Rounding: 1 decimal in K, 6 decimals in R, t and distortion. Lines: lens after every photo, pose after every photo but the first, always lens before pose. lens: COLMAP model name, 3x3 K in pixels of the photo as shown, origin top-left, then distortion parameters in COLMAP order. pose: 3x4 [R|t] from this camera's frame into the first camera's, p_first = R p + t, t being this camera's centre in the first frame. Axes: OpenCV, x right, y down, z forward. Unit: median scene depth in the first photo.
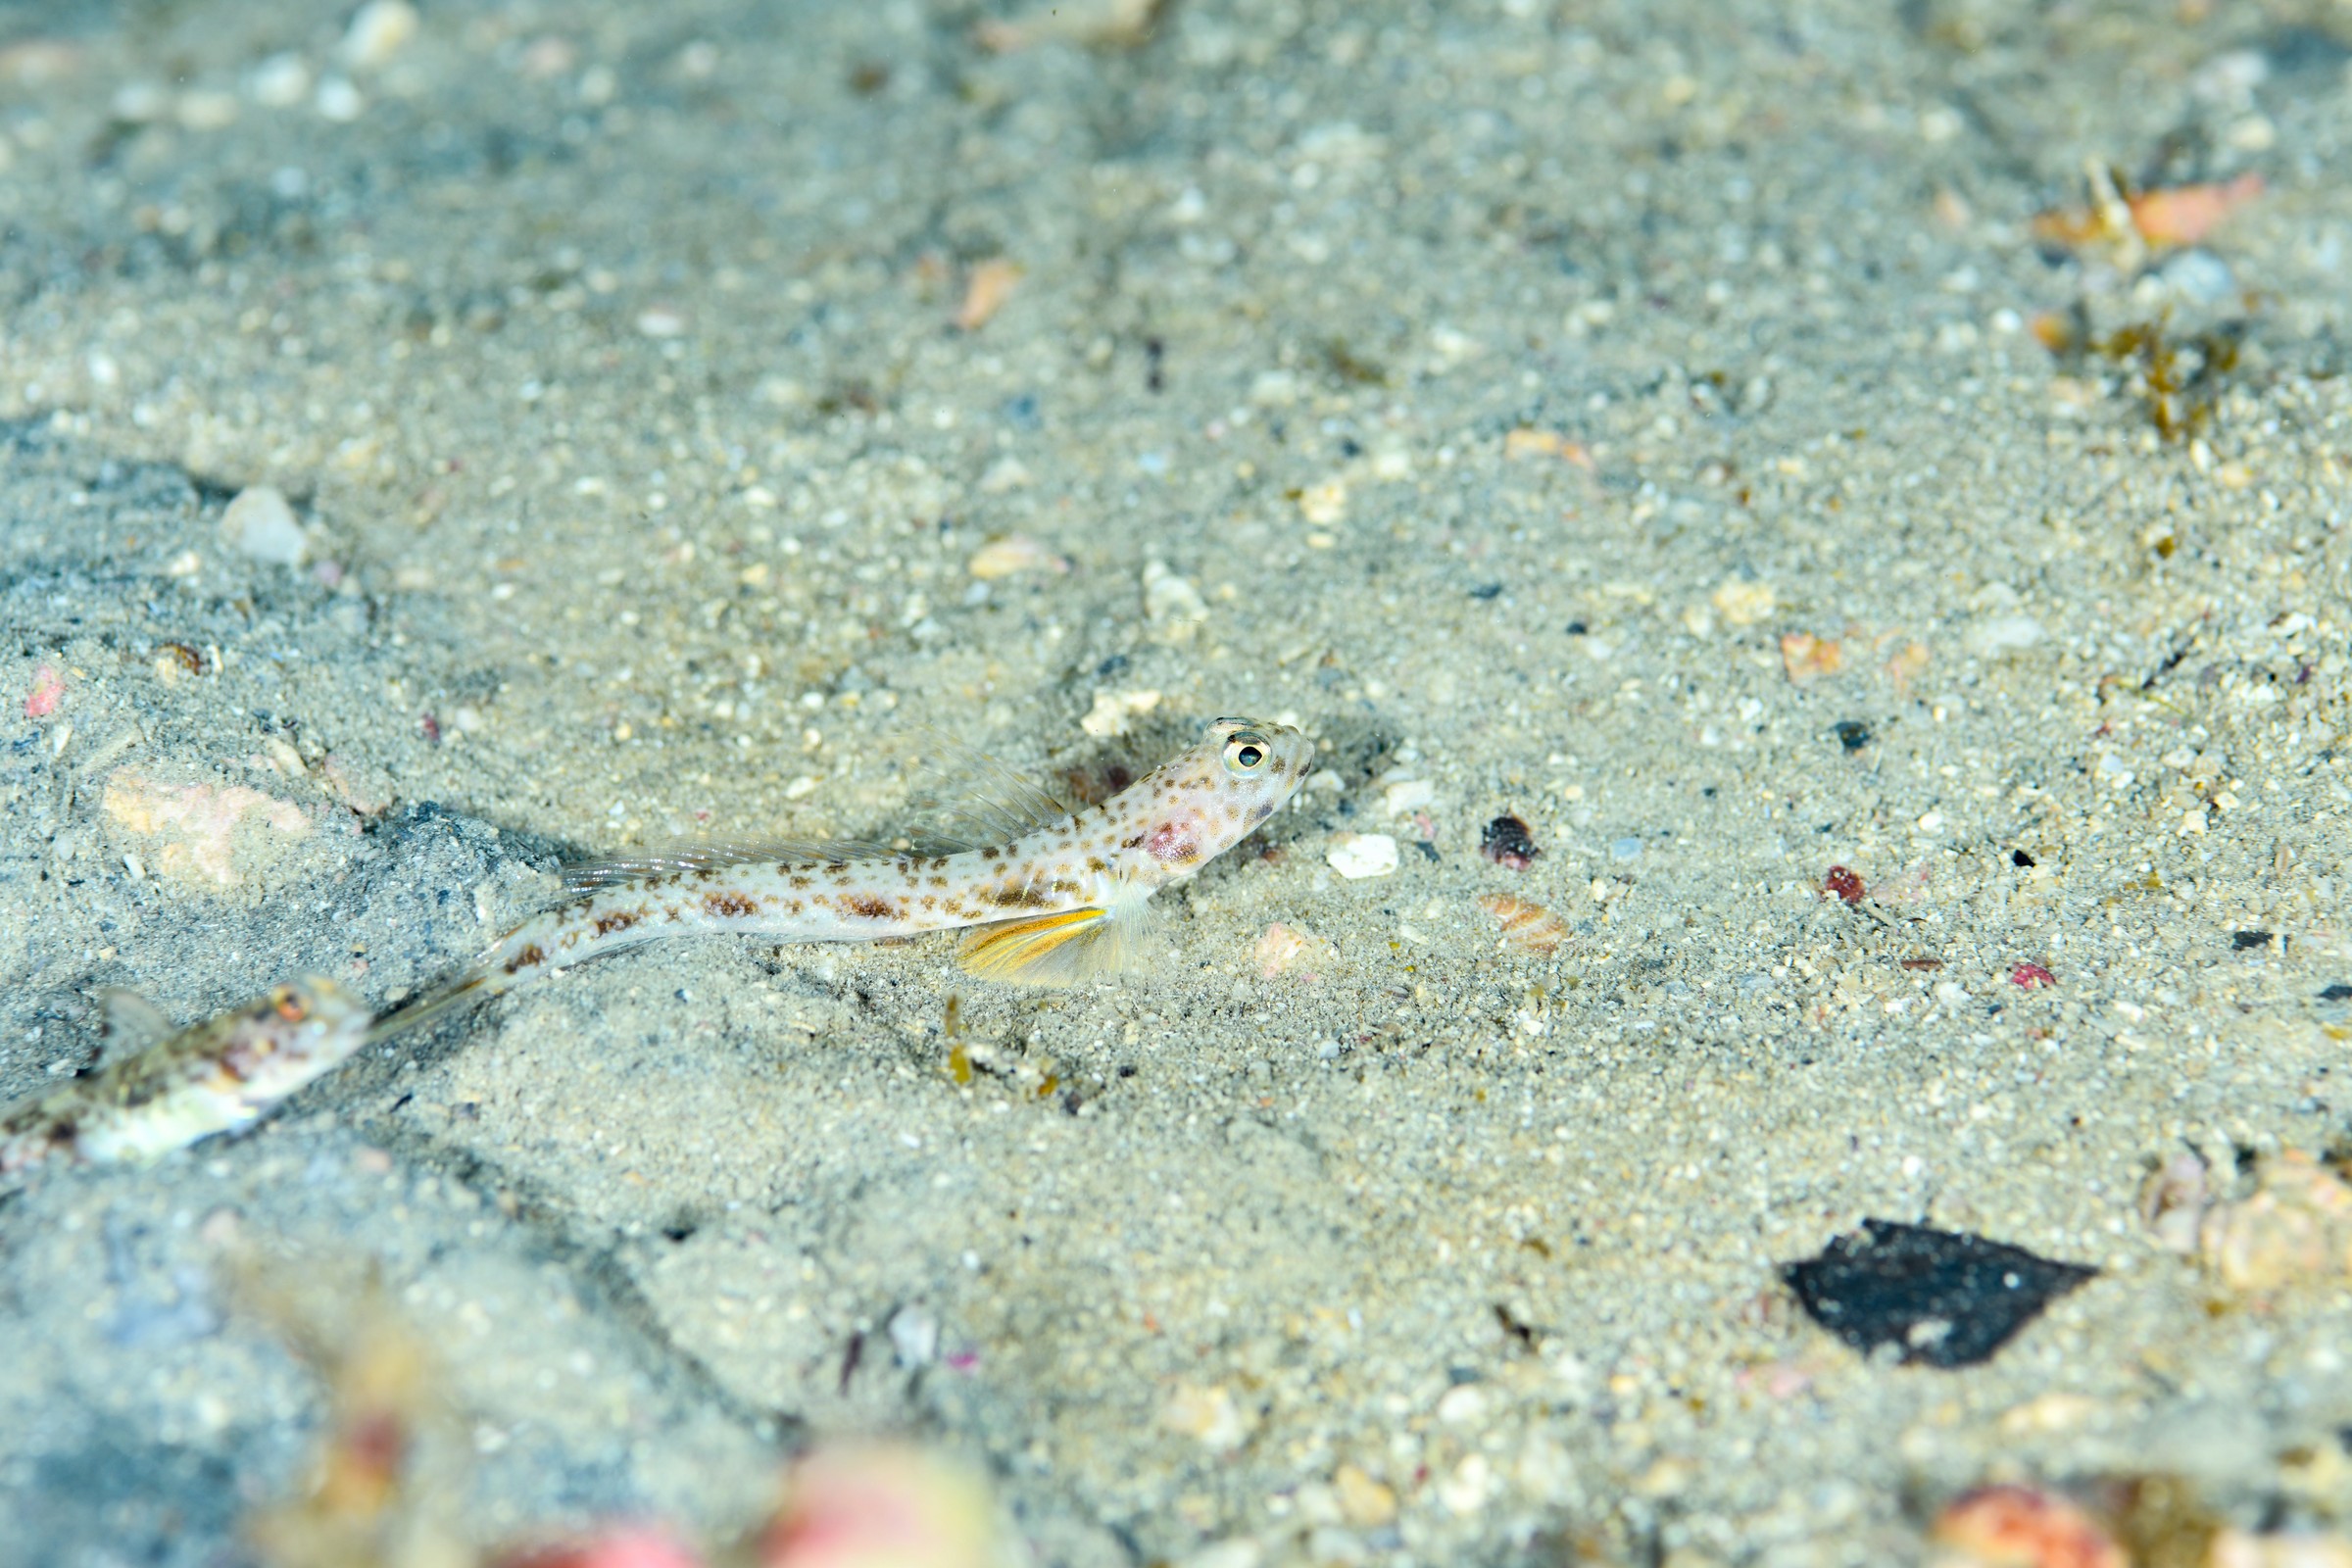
lens RADIAL K [[3240.1, 0, 1176.0], [0, 3240.1, 784.0], [0, 0, 1]] dist [-0.000242, -0.351285]
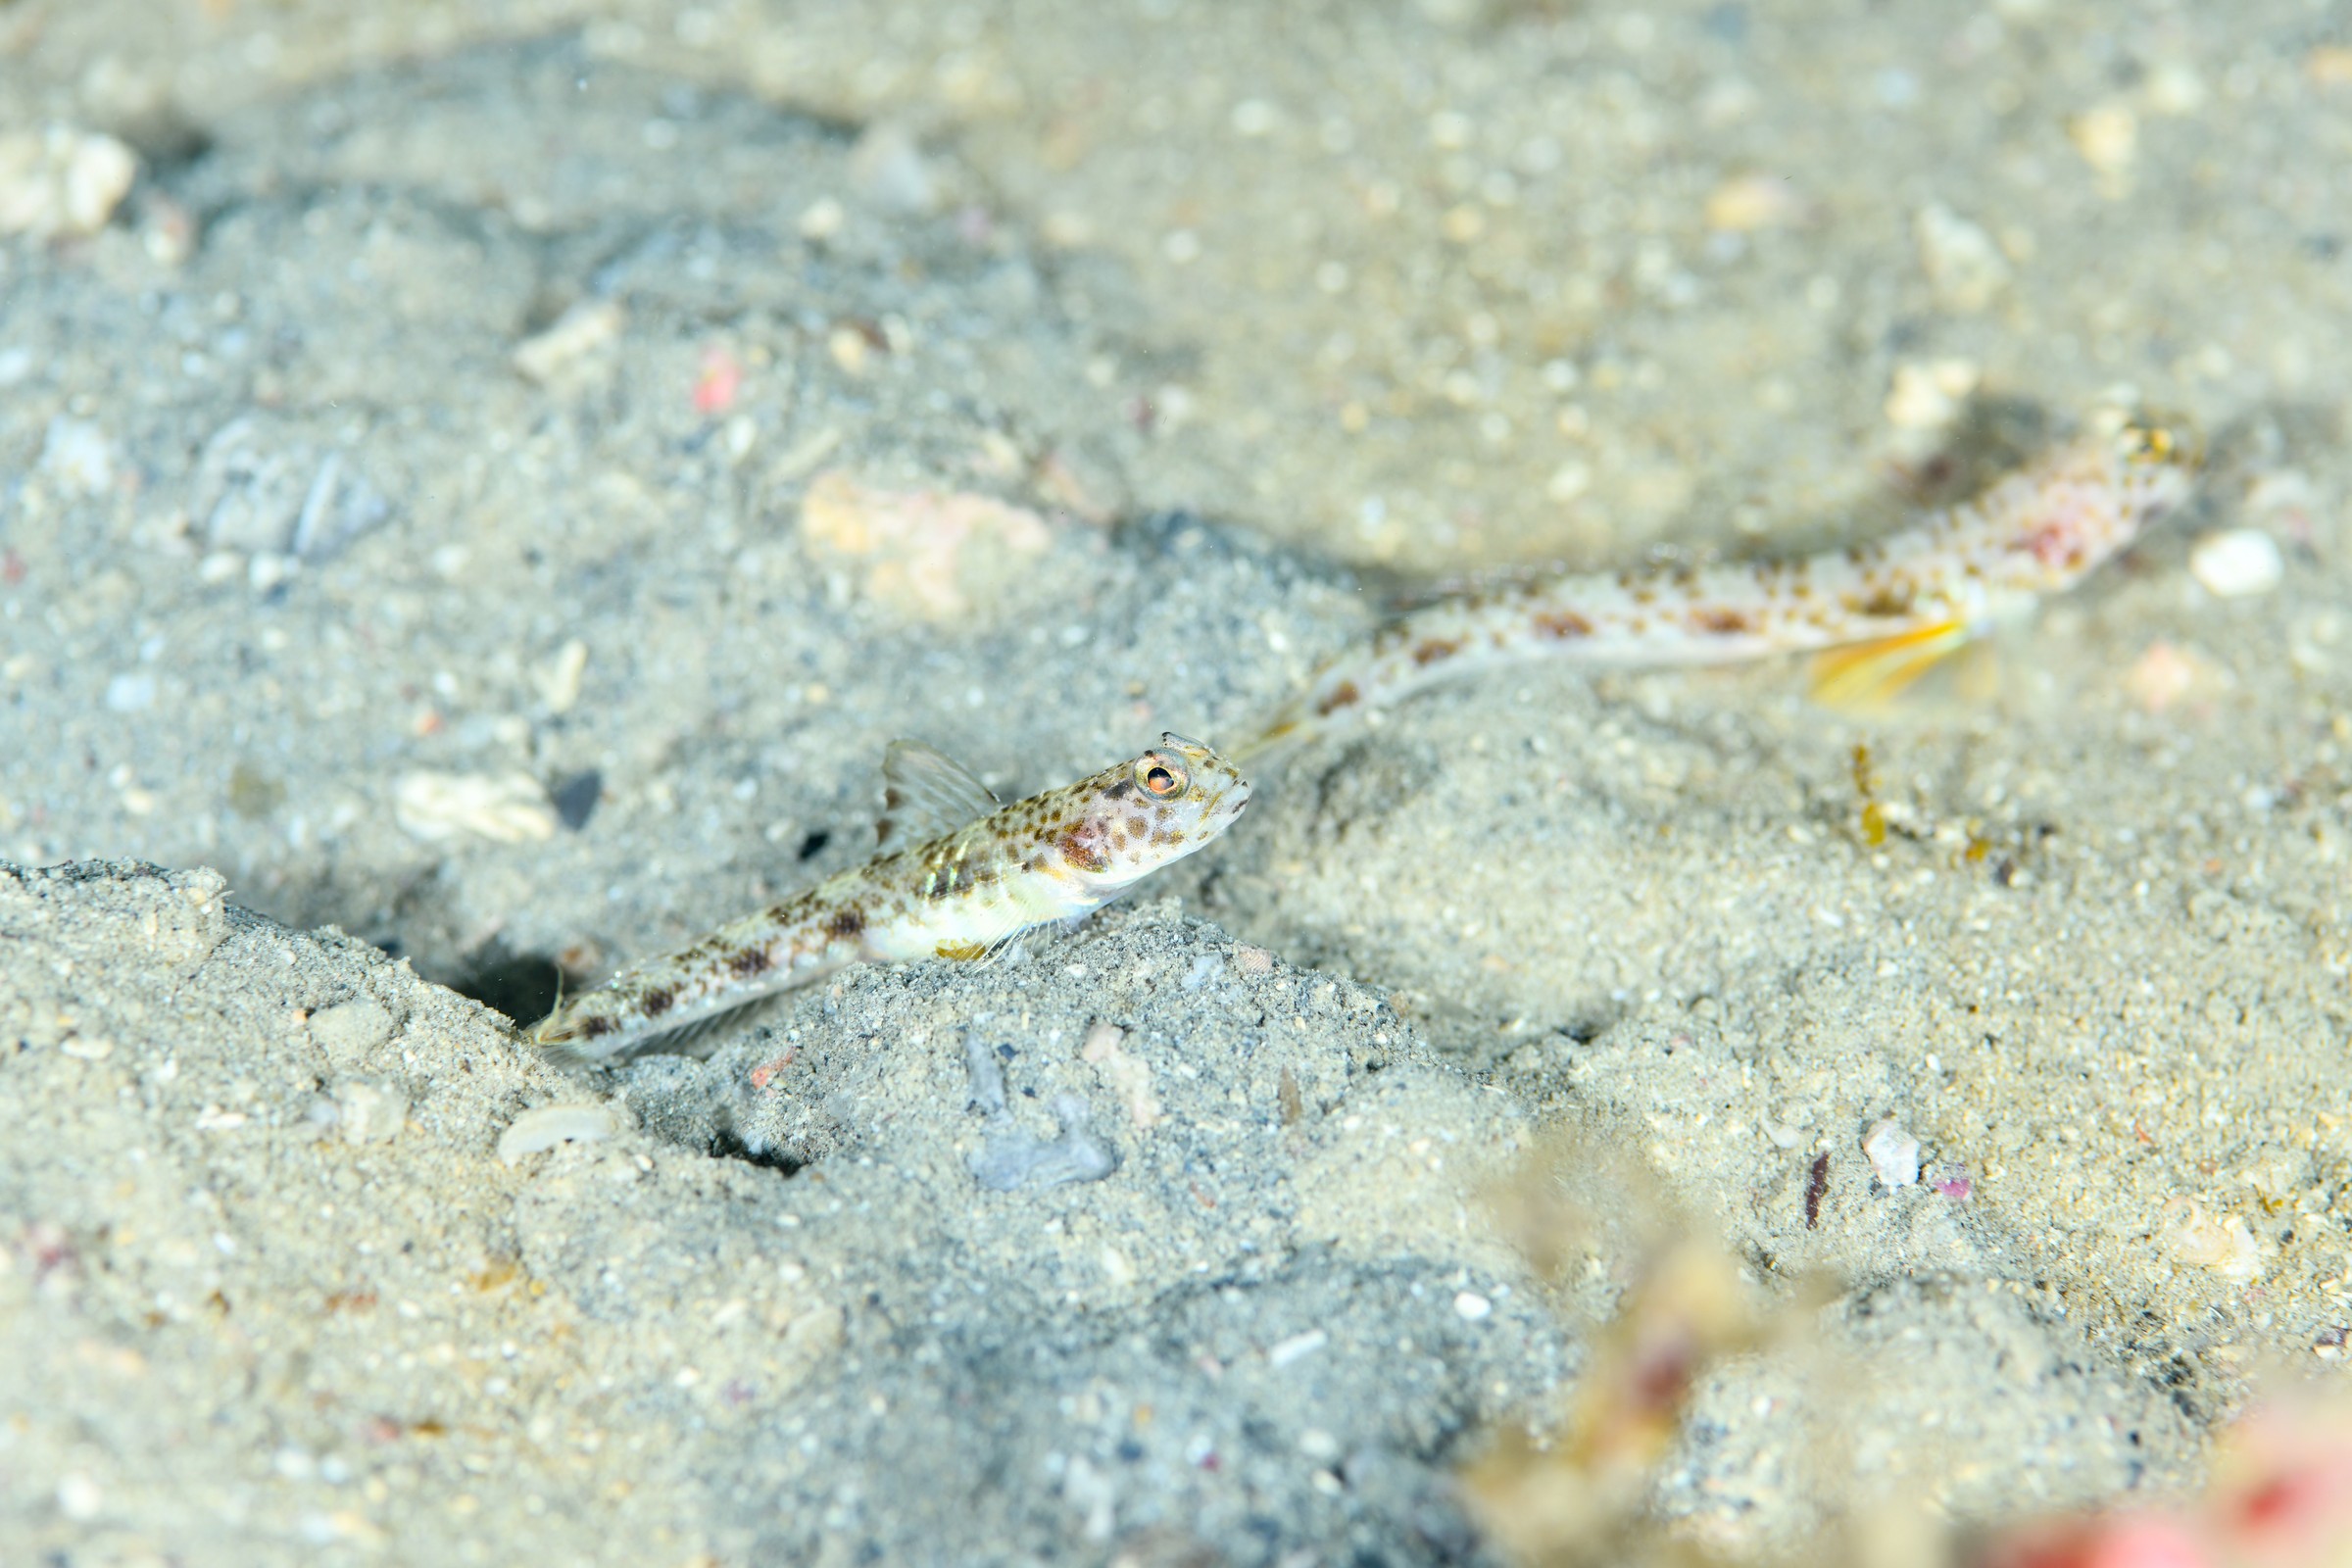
lens RADIAL K [[3240.1, 0, 1176.0], [0, 3240.1, 784.0], [0, 0, 1]] dist [-0.000242, -0.351285]
pose [[0.999951, -0.005684, 0.008106, -0.256842], [0.004565, 0.991260, 0.131844, -0.037348], [-0.008785, -0.131800, 0.991237, 0.161656]]
